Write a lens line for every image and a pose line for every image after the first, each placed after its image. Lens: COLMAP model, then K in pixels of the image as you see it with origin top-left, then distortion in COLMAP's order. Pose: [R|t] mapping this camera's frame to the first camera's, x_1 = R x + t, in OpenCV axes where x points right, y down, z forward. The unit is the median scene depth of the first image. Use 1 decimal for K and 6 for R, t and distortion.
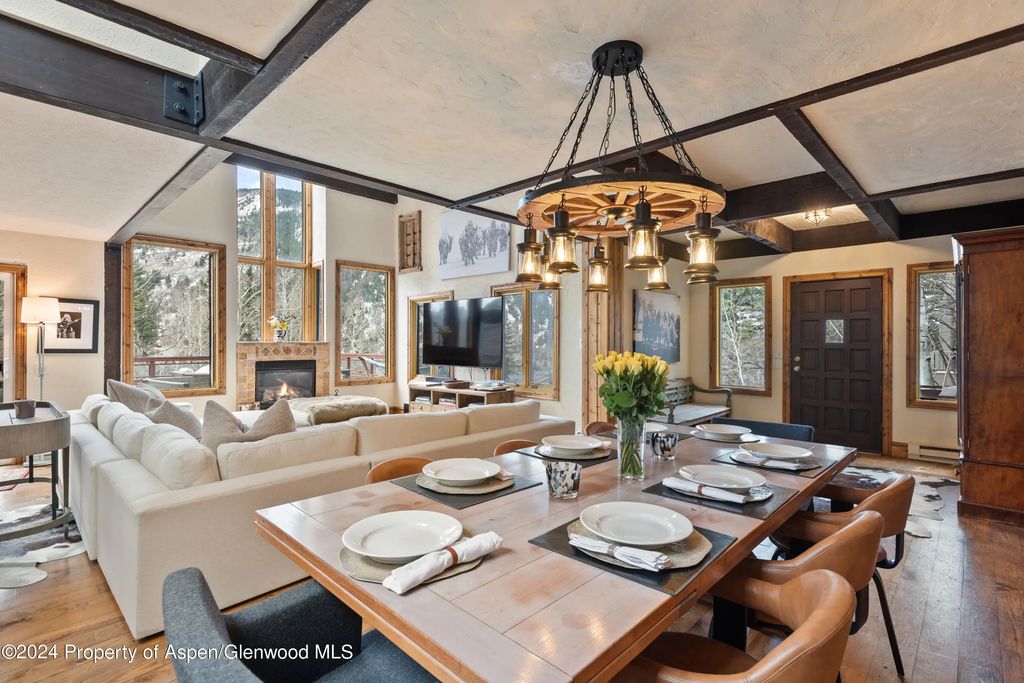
lens RADIAL K [[482.3, 0, 522.3], [0, 482.3, 339.5], [0, 0, 1]] dist [0.018085, -0.000826]
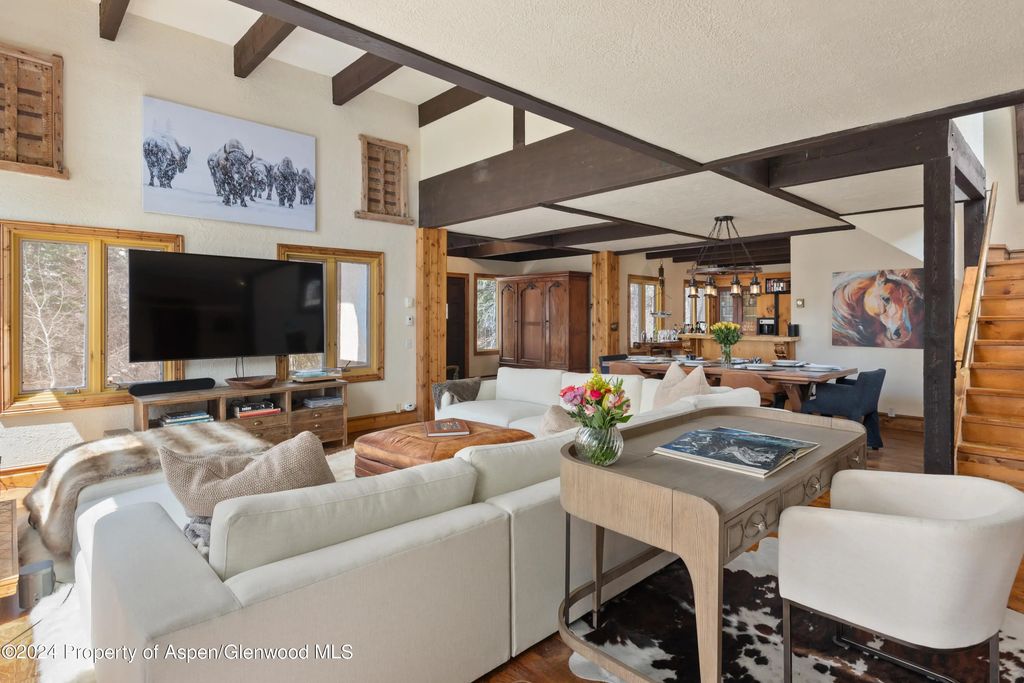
lens RADIAL K [[535.1, 0, 512.1], [0, 535.1, 317.5], [0, 0, 1]] dist [0.001349, 0.000228]
pose [[0.055921, -0.000798, 0.998435, -0.893756], [0.000439, 1.000000, 0.000775, 0.001277], [-0.998435, 0.000395, 0.055922, 0.614192]]
